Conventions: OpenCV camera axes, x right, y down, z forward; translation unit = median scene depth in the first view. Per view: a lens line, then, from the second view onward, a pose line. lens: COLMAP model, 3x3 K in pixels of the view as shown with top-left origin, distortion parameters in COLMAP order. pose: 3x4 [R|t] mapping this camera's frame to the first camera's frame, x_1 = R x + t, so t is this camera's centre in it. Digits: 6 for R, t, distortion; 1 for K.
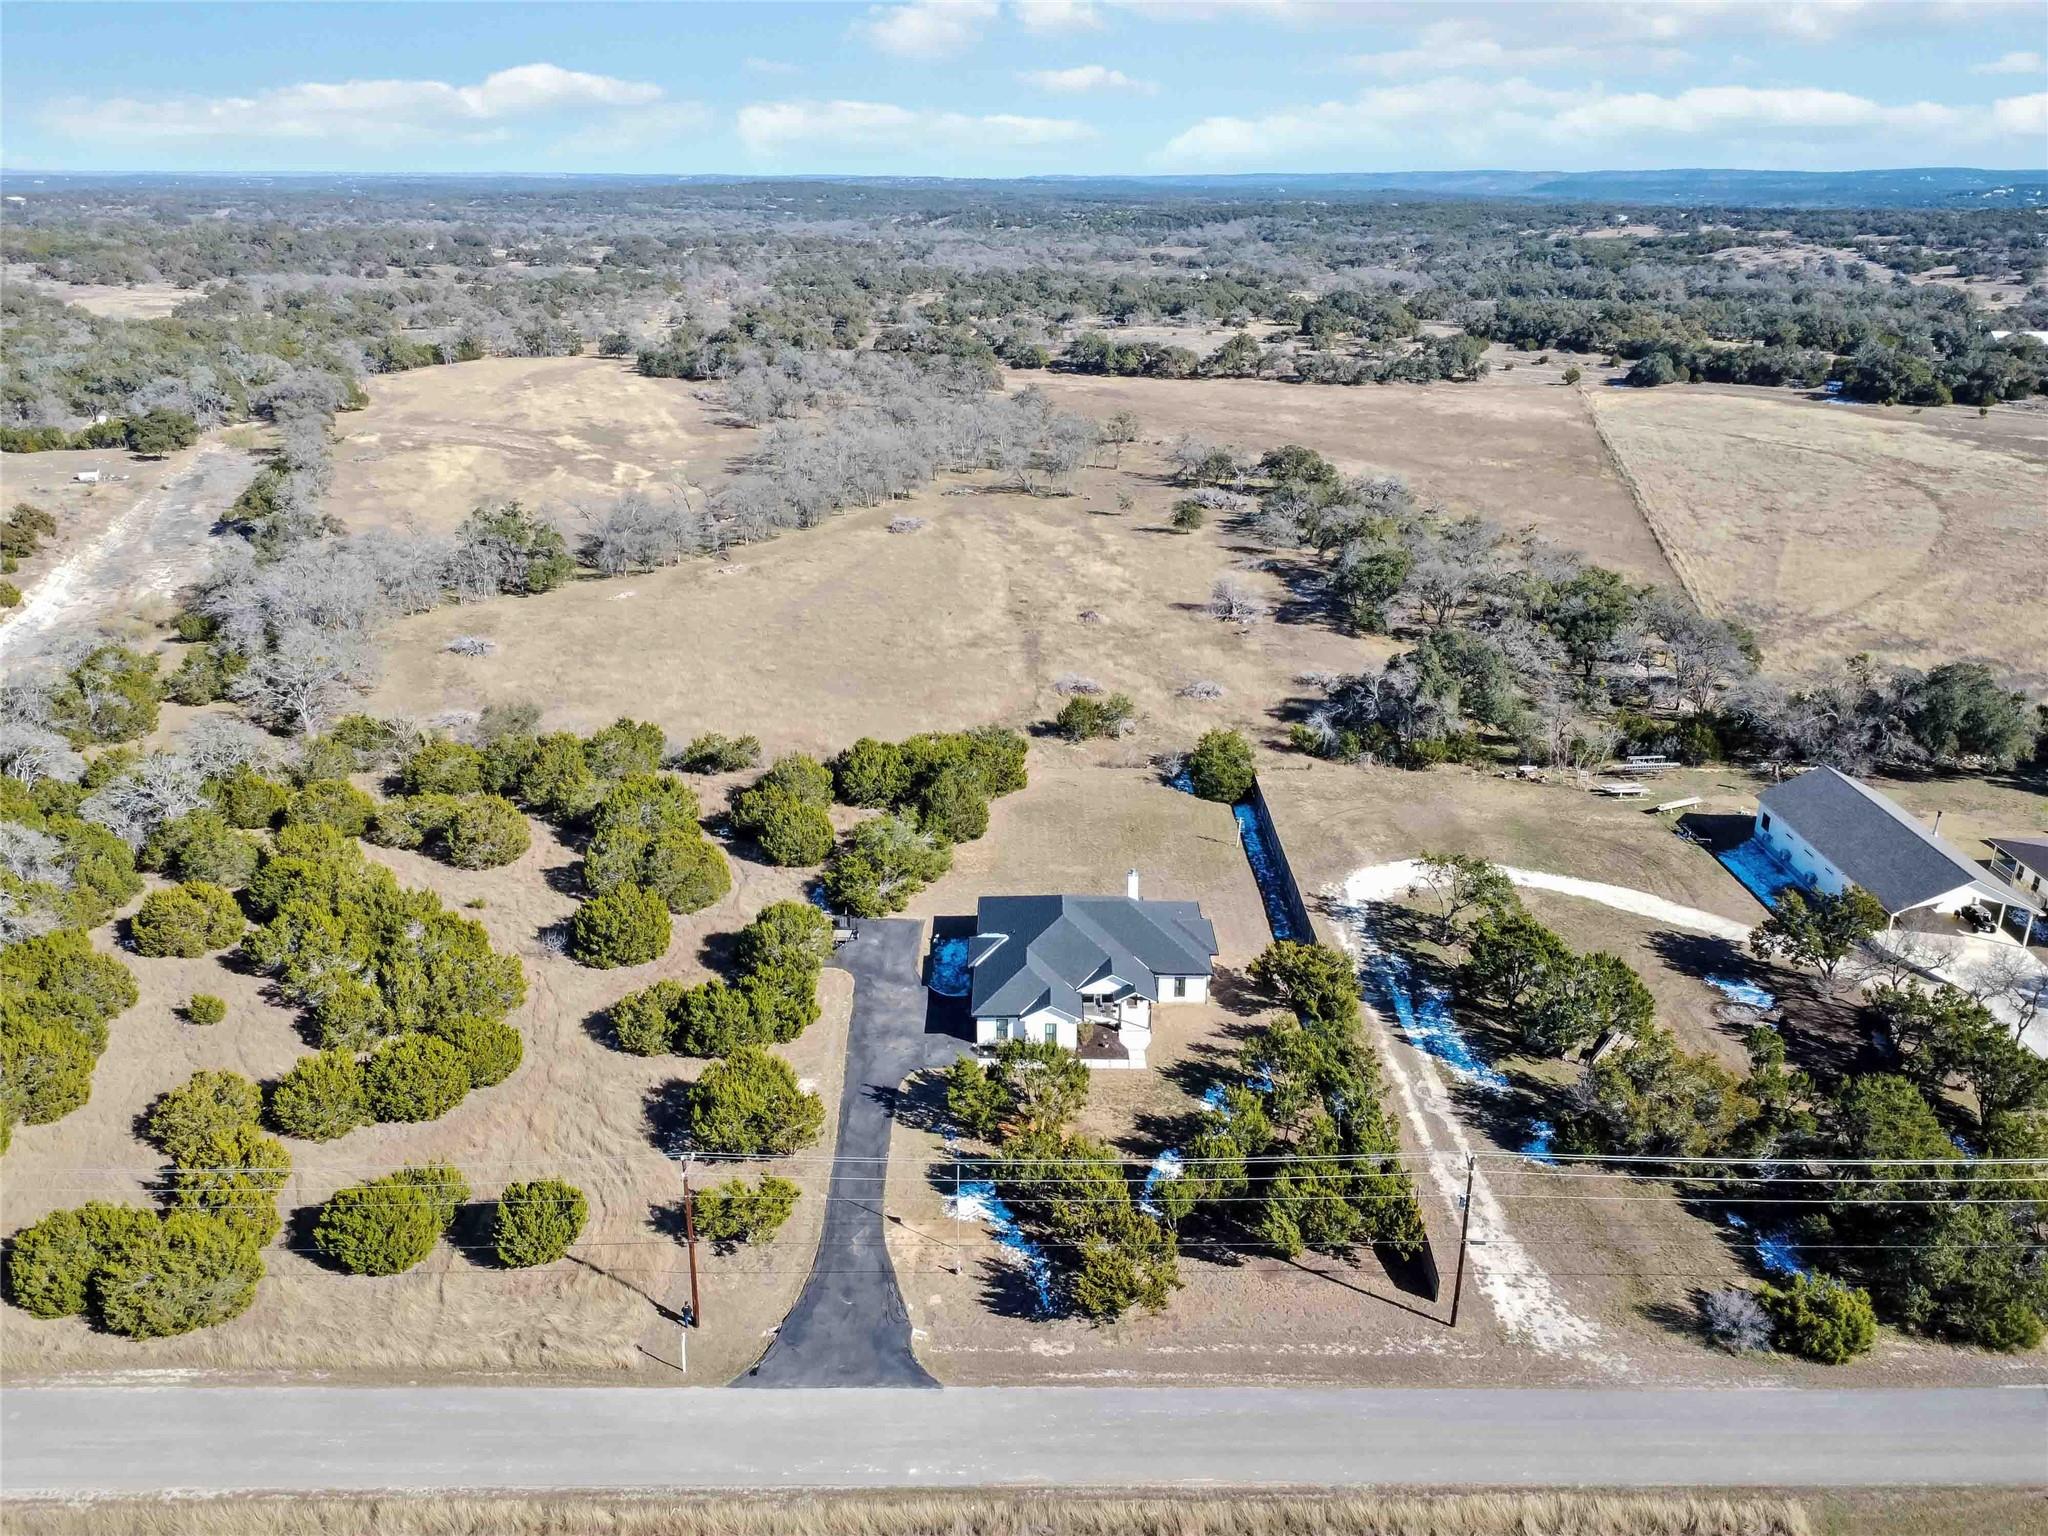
lens RADIAL K [[1583.6, 0, 1048.2], [0, 1583.6, 721.5], [0, 0, 1]] dist [0.003412, -0.003891]
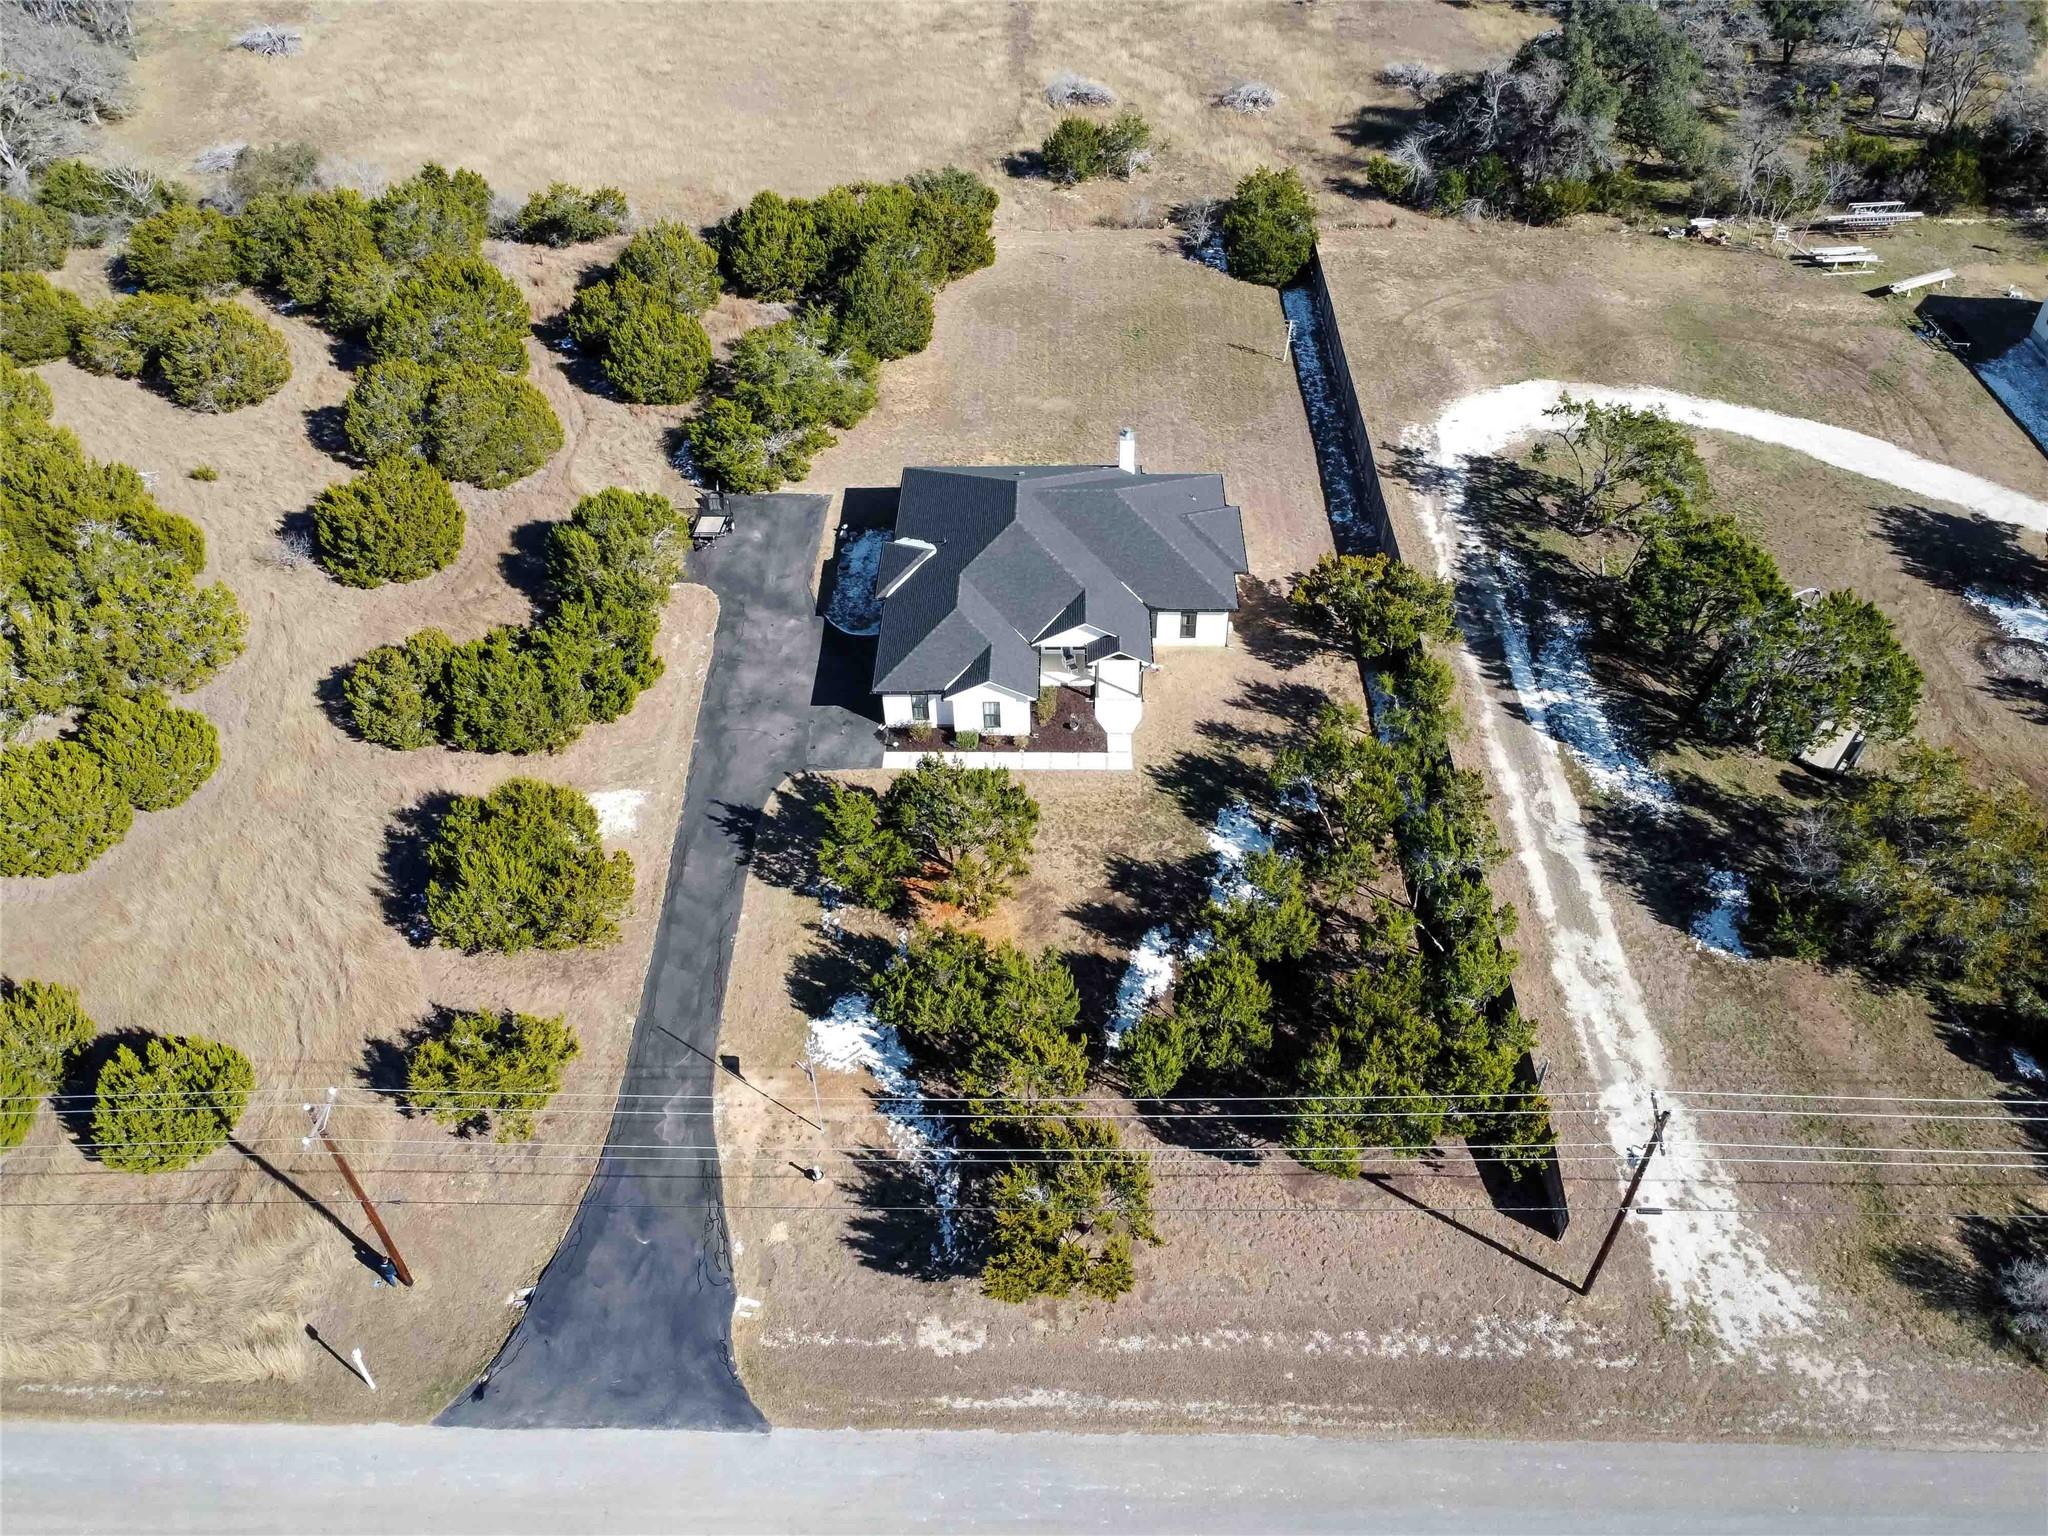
lens RADIAL K [[1583.6, 0, 1048.2], [0, 1583.6, 721.5], [0, 0, 1]] dist [0.003412, -0.003891]
pose [[0.999549, -0.003081, -0.029865, 0.042588], [0.014231, 0.924494, 0.380930, -0.052906], [0.026436, -0.381184, 0.924121, 0.349733]]
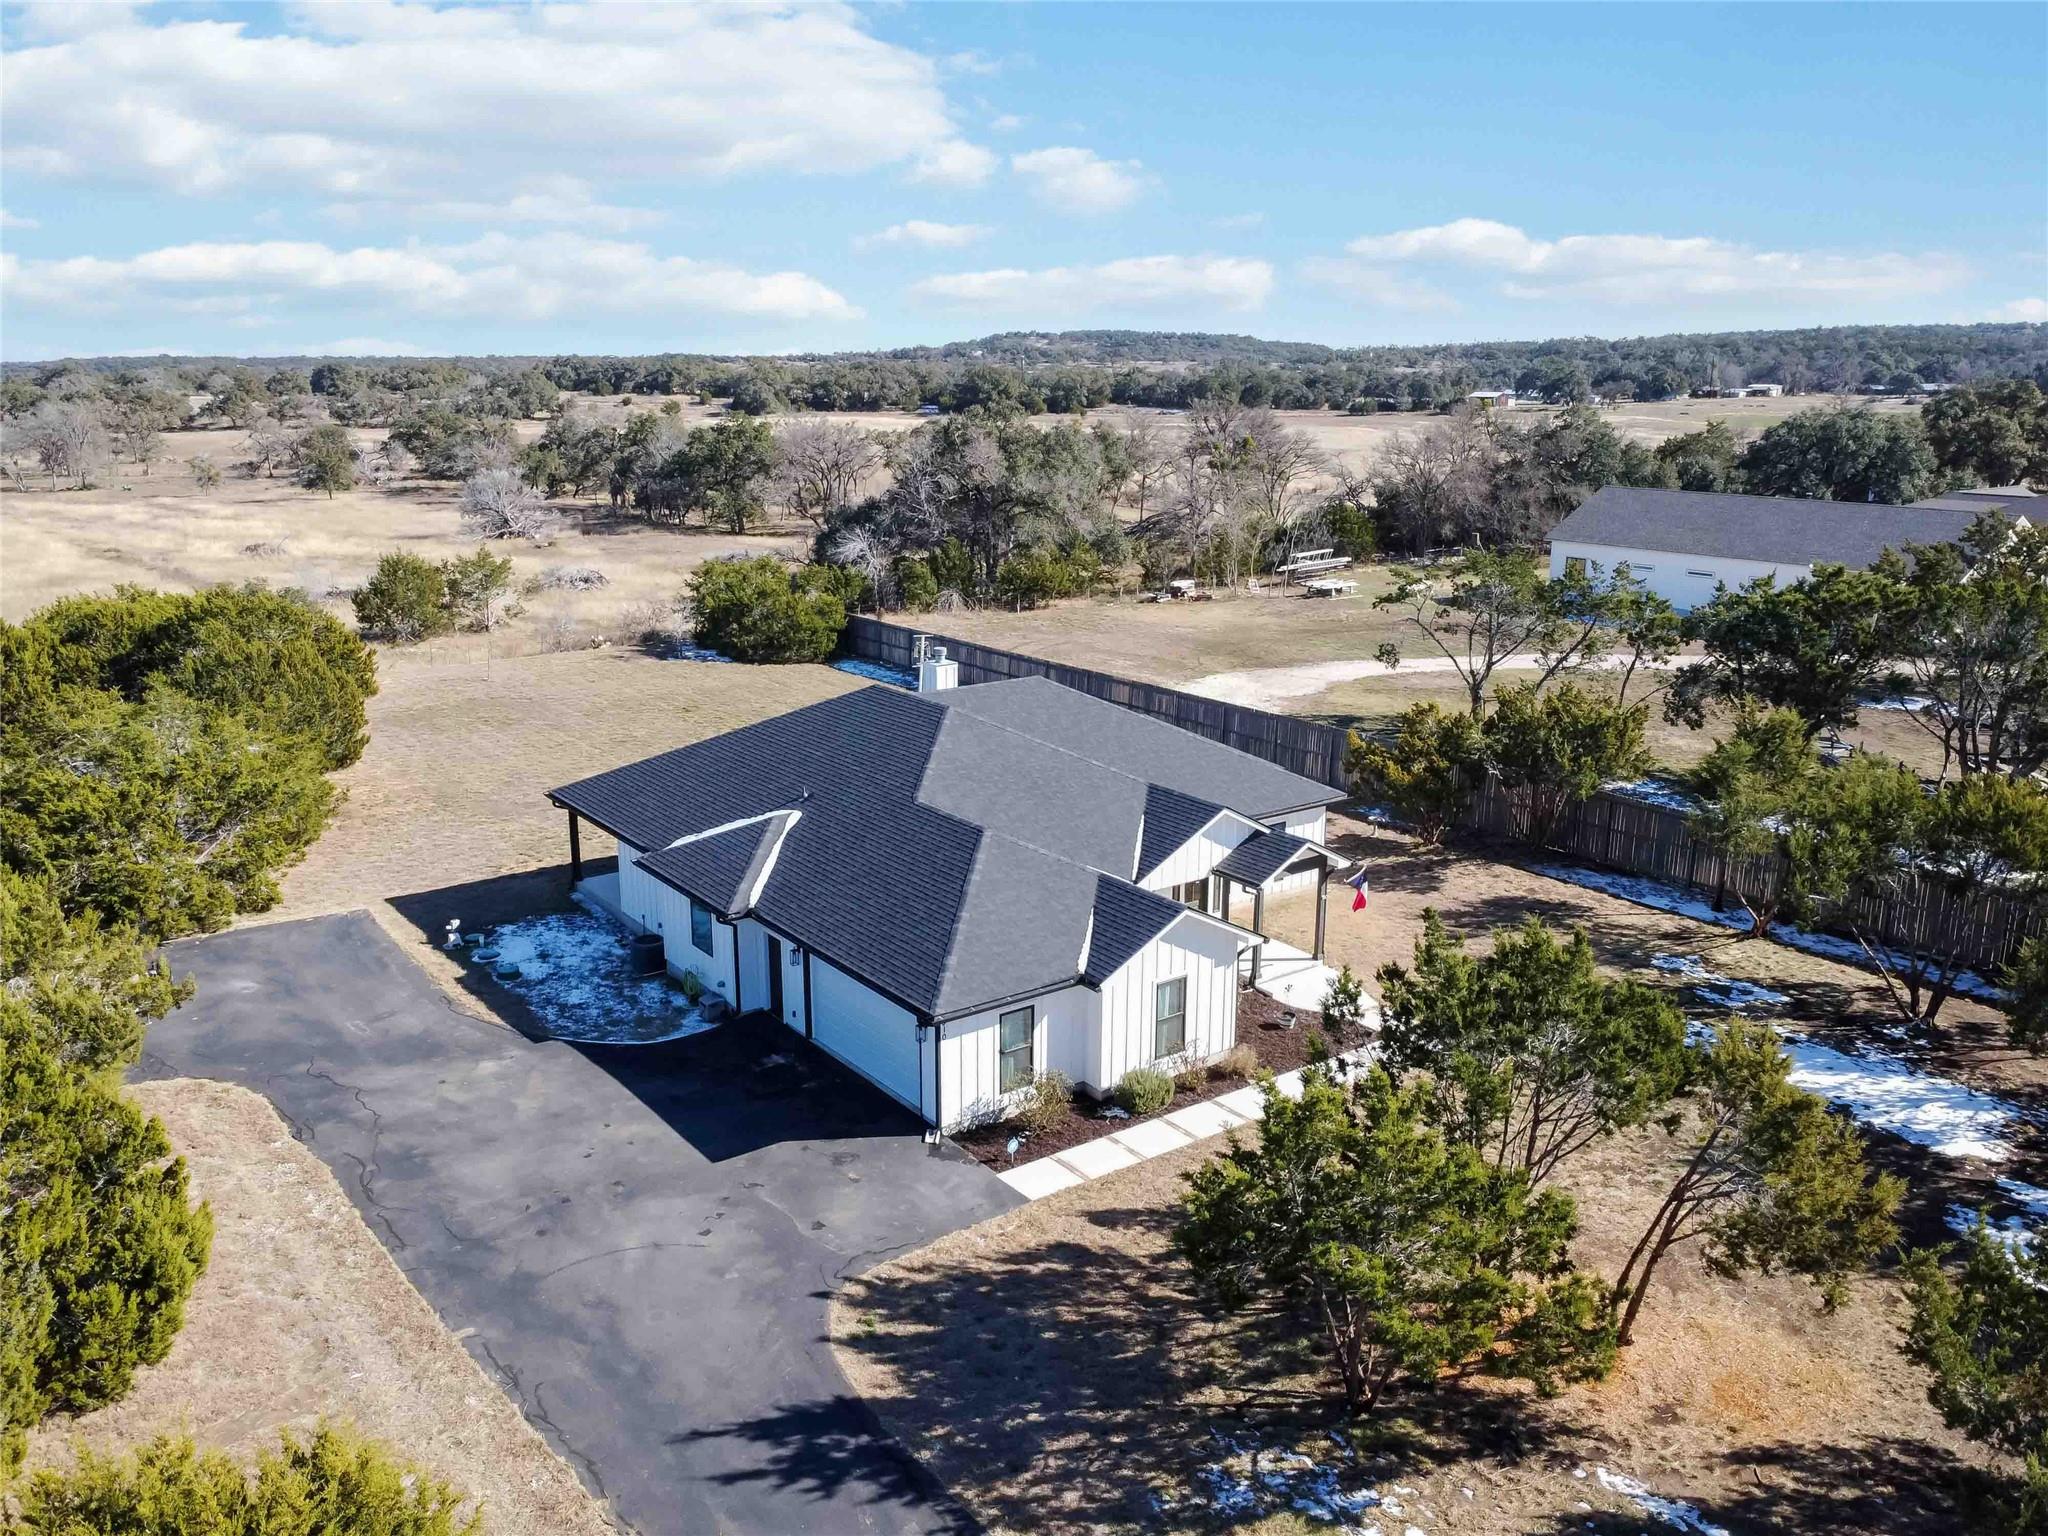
lens RADIAL K [[1583.6, 0, 1048.2], [0, 1583.6, 721.5], [0, 0, 1]] dist [0.003412, -0.003891]
pose [[0.803303, -0.128903, 0.581453, -0.165346], [0.189623, 0.980847, -0.044527, 0.141644], [-0.564577, 0.146025, 0.812360, 0.715262]]
